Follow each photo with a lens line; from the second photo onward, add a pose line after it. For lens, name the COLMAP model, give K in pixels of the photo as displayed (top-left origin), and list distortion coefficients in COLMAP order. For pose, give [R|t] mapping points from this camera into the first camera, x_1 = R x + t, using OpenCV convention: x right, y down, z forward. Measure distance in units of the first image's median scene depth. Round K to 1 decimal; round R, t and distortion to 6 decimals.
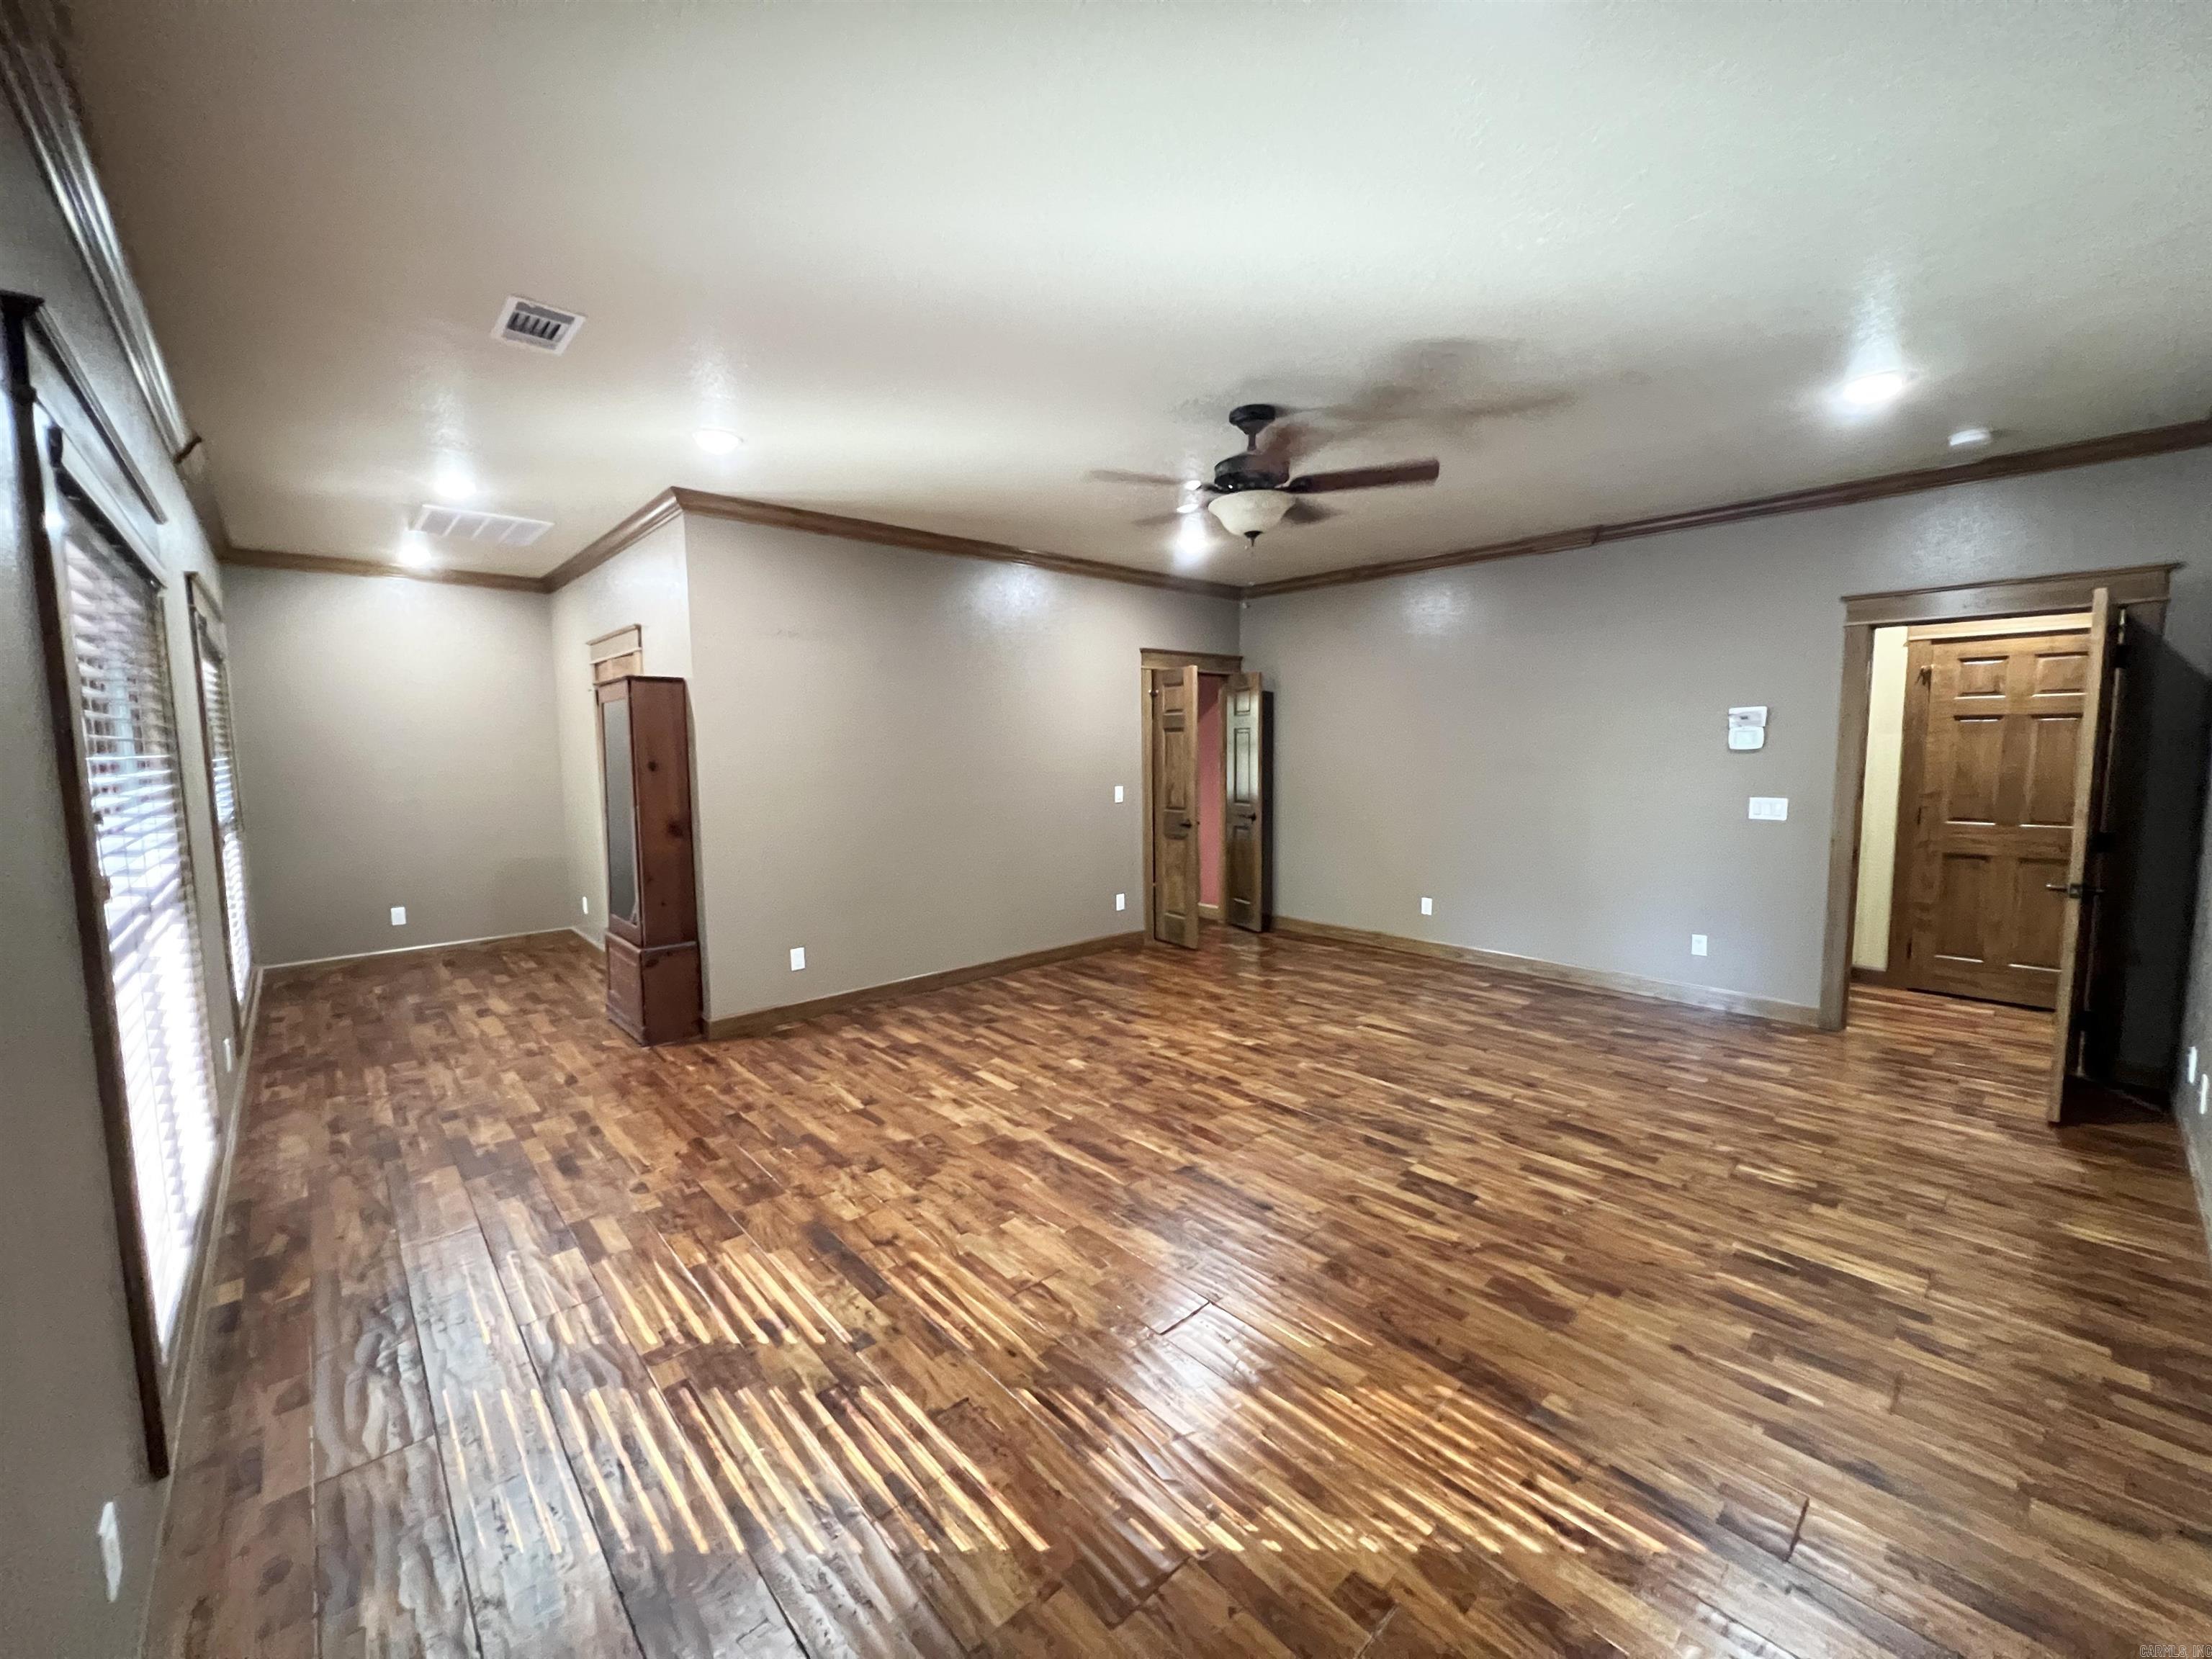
lens RADIAL K [[886.7, 0, 1102.8], [0, 886.7, 823.4], [0, 0, 1]] dist [-0.000587, 0.000183]
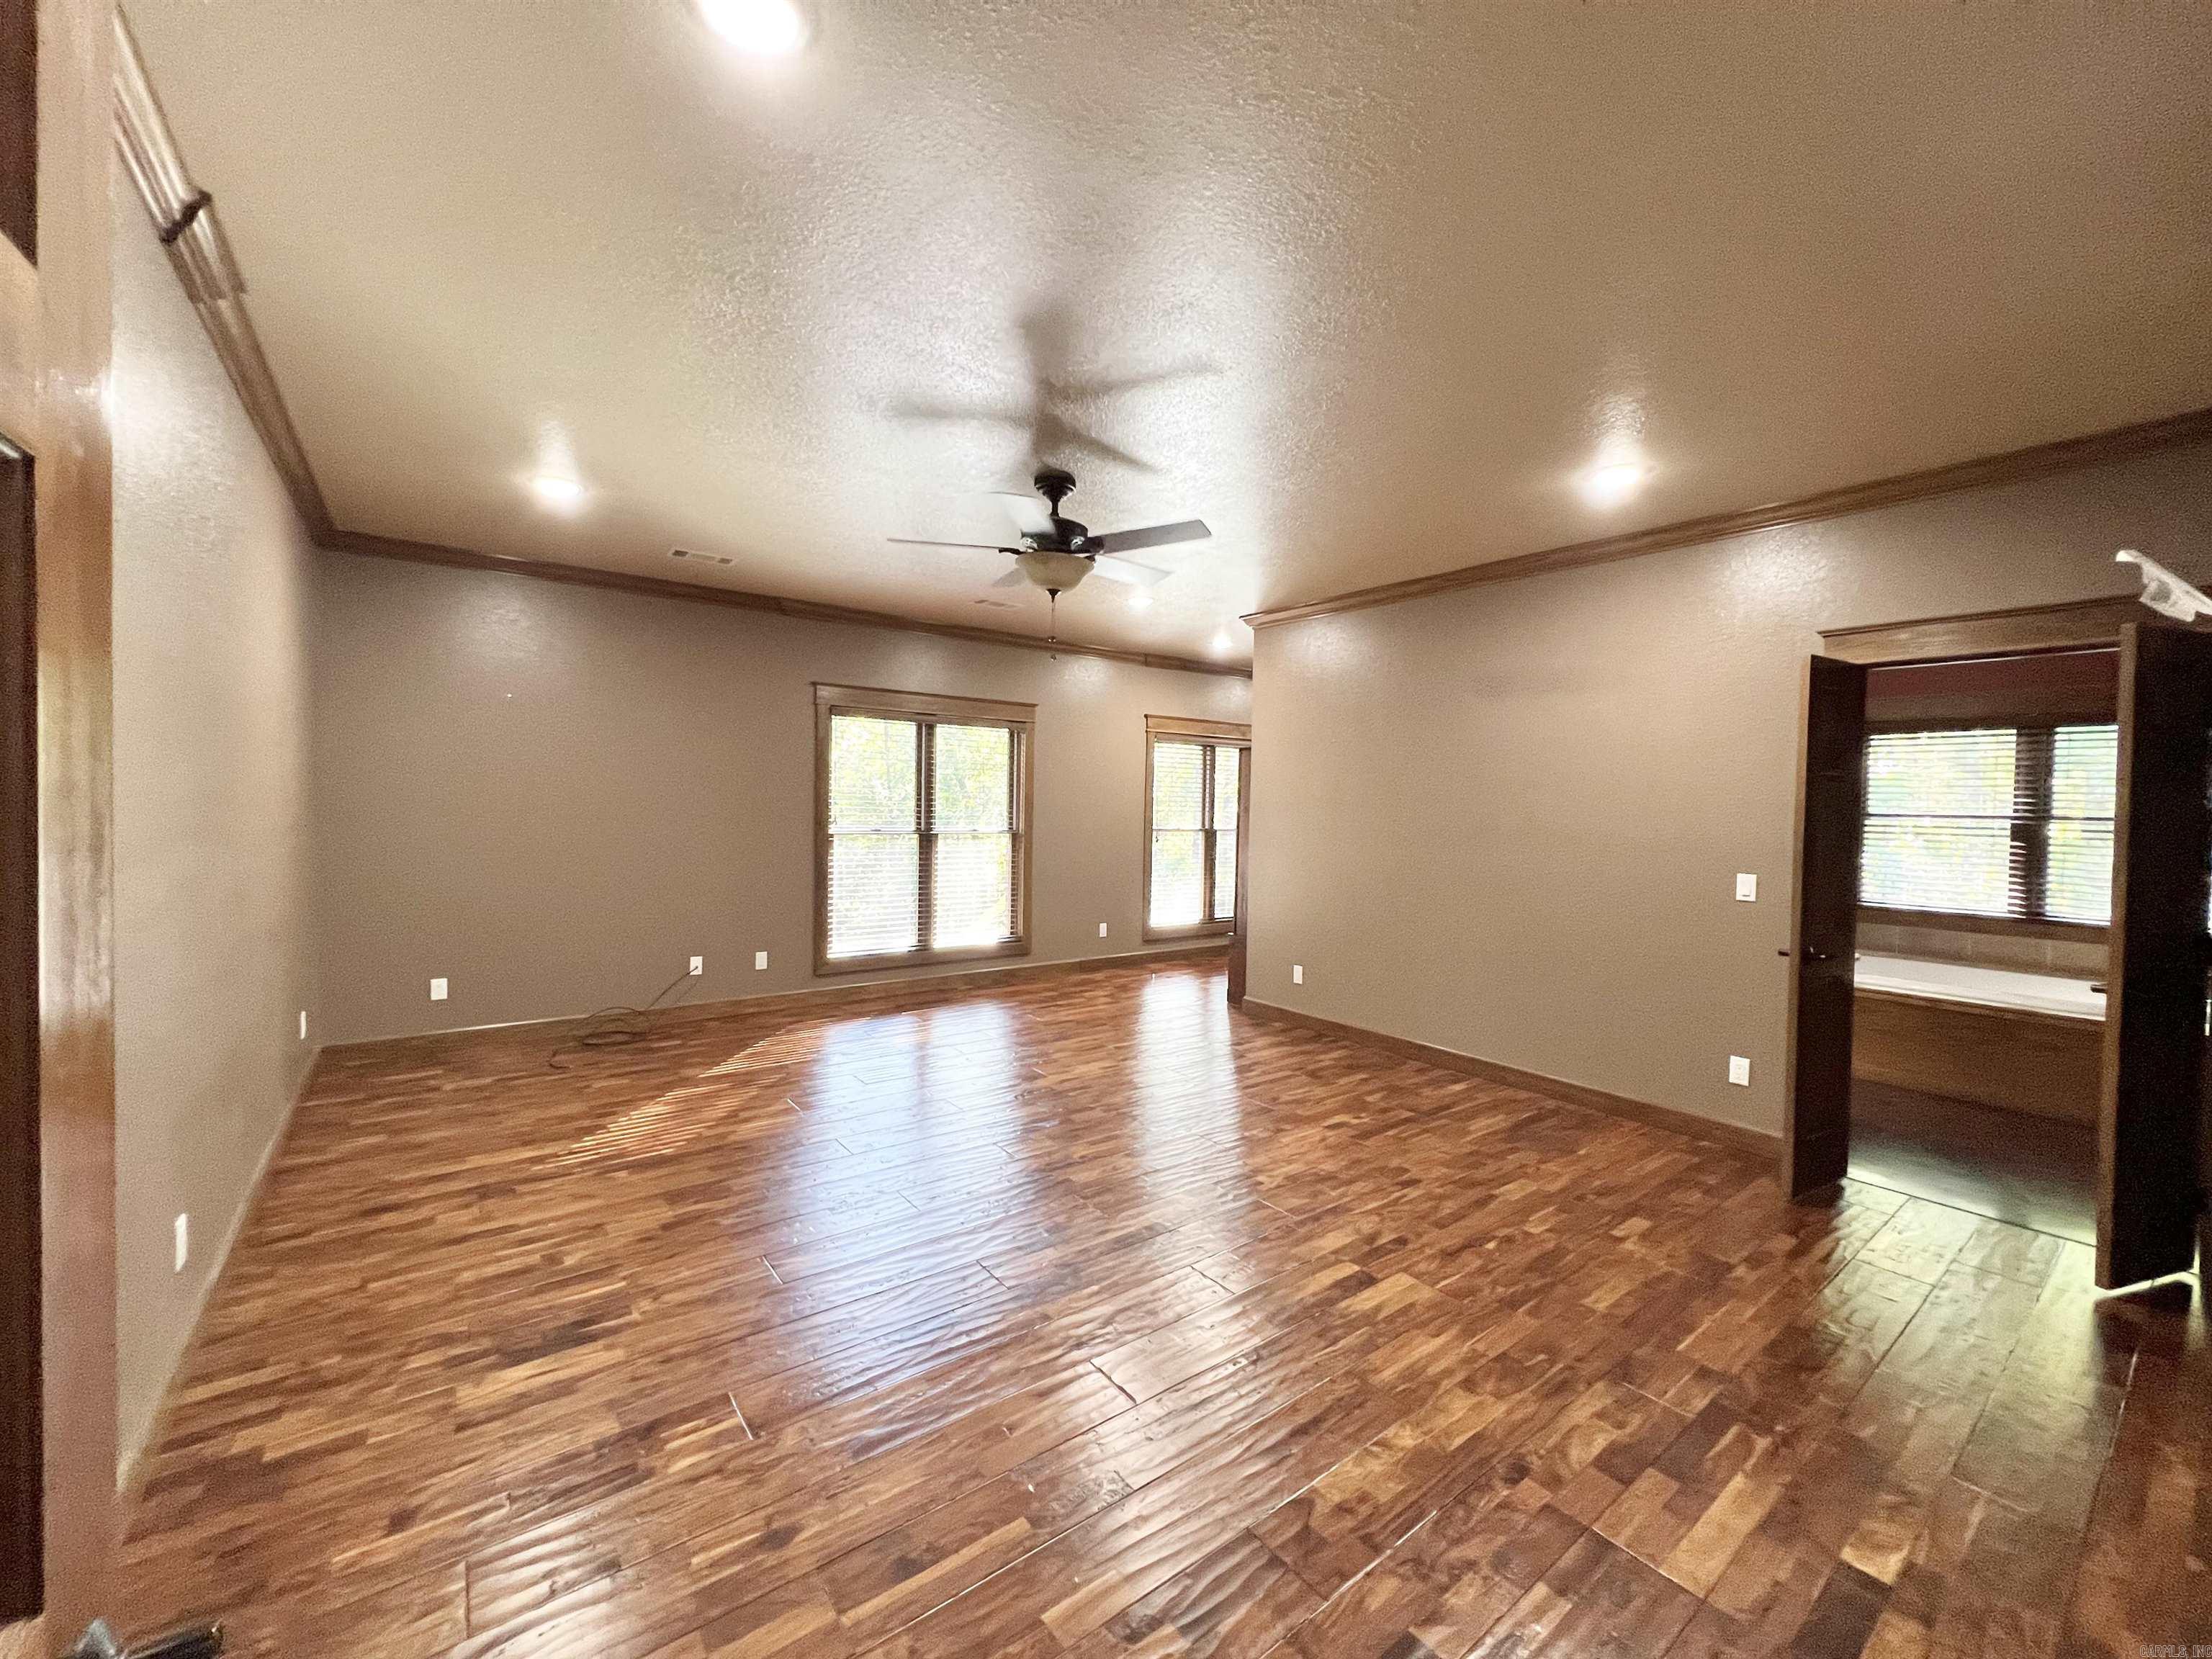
lens RADIAL K [[886.7, 0, 1102.8], [0, 886.7, 823.4], [0, 0, 1]] dist [-0.000587, 0.000183]
pose [[-0.098968, 0.030593, -0.994620, 1.237622], [-0.110219, 0.993040, 0.041512, -0.100962], [0.988968, 0.113734, -0.094908, 1.188891]]
